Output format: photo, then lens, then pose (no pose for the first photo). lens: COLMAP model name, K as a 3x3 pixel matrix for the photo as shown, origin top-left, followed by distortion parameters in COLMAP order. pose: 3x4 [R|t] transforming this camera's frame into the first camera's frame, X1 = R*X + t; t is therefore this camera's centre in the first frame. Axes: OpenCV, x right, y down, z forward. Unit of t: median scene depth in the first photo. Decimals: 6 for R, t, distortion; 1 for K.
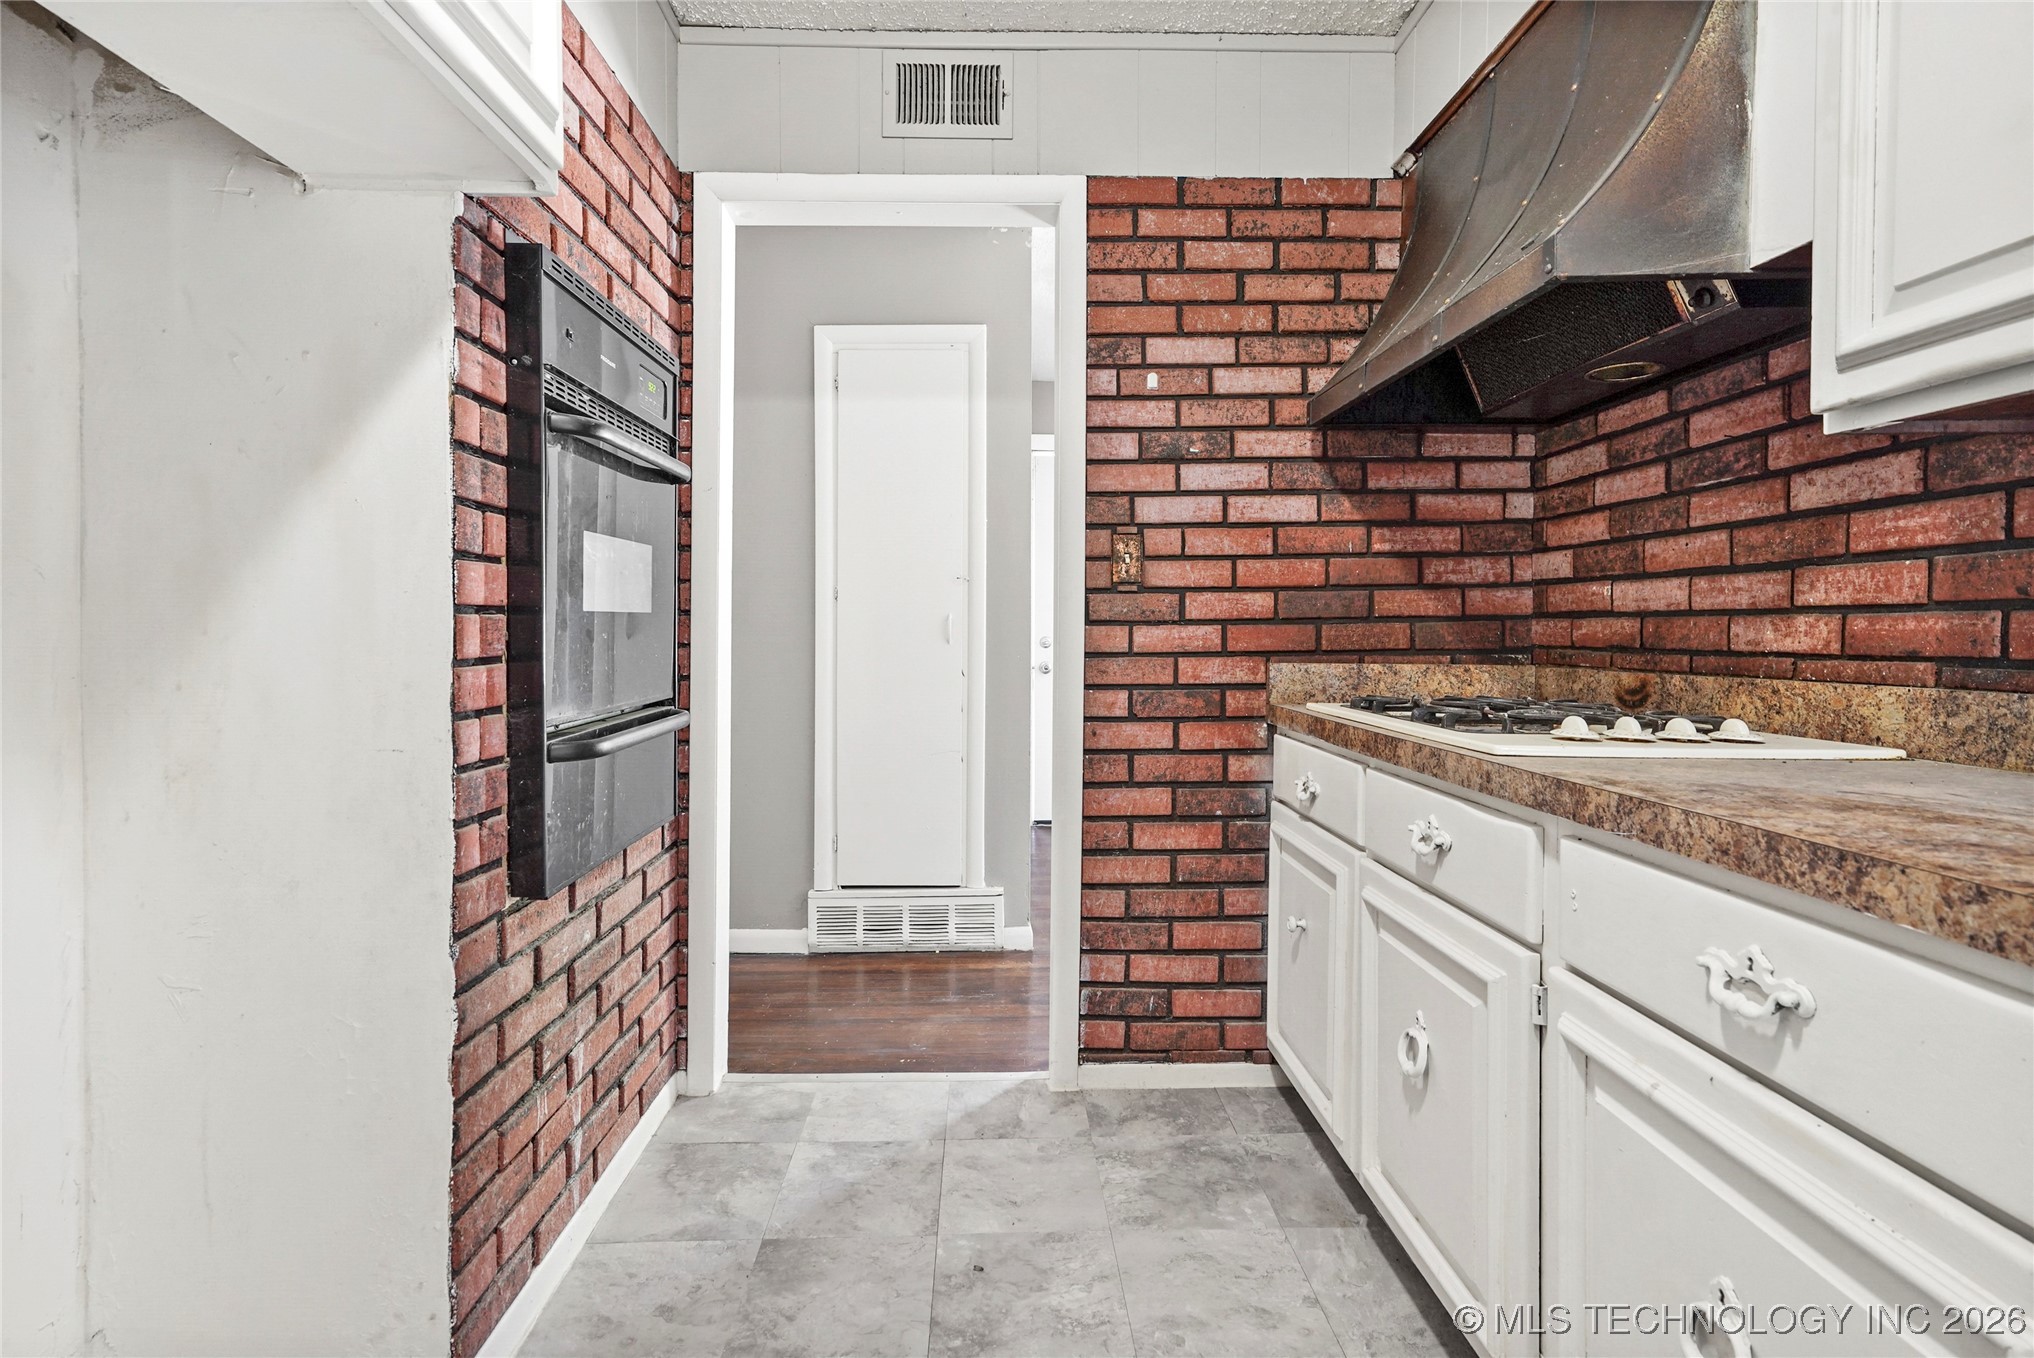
lens RADIAL K [[963.3, 0, 974.7], [0, 963.3, 633.8], [0, 0, 1]] dist [0.000831, 0.006068]
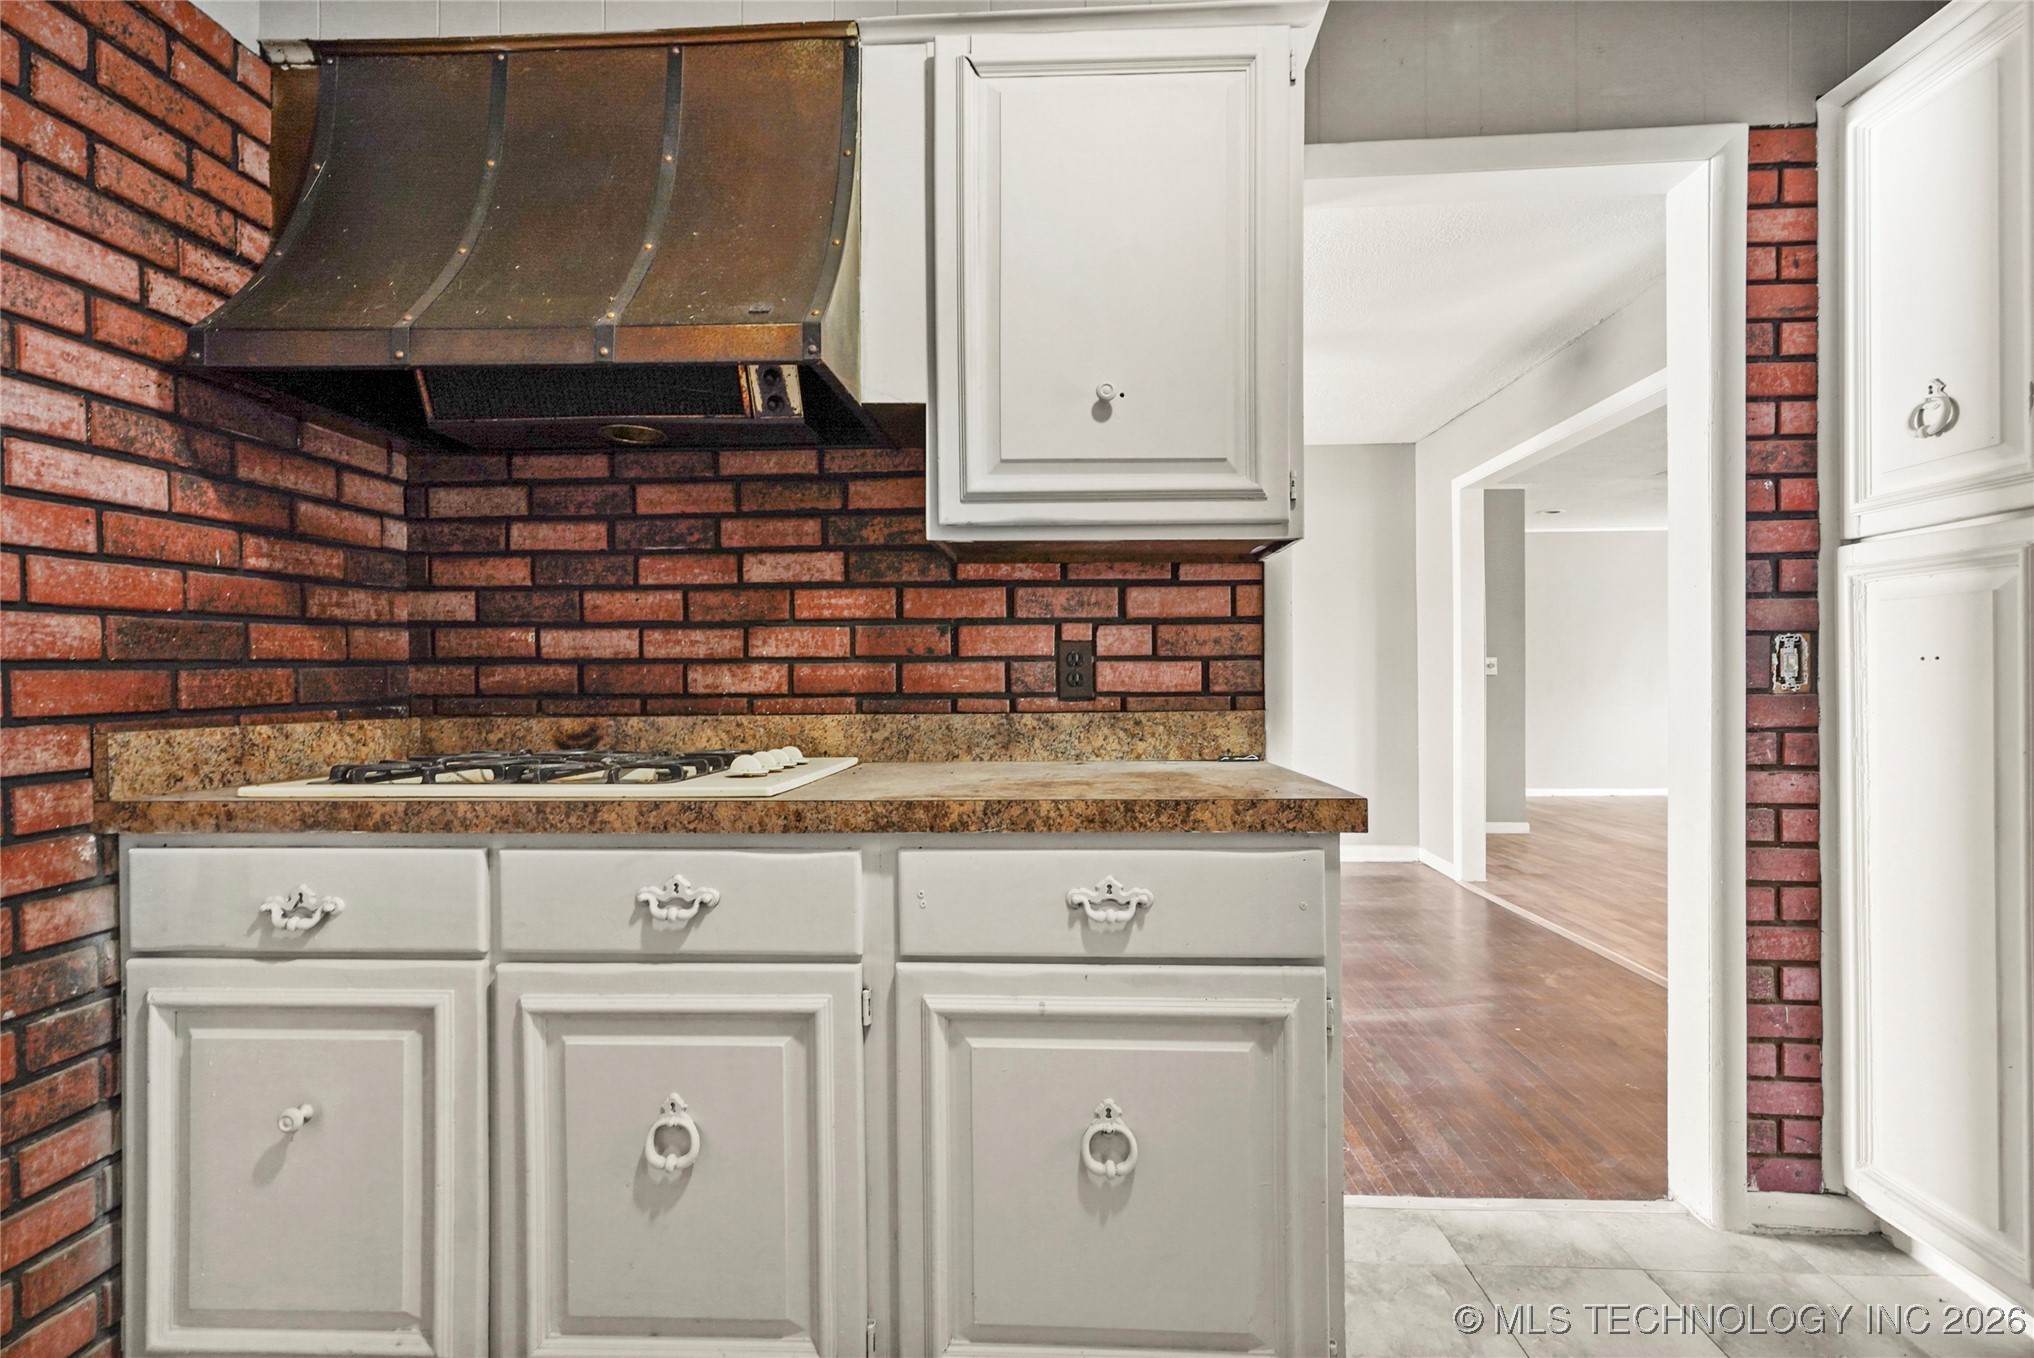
lens RADIAL K [[963.3, 0, 1004.9], [0, 963.3, 679.1], [0, 0, 1]] dist [0.000831, 0.006068]
pose [[0.033243, -0.003403, 0.999441, -0.293680], [0.009564, 0.999949, 0.003087, -0.000242], [-0.999402, 0.009456, 0.033274, 0.439121]]
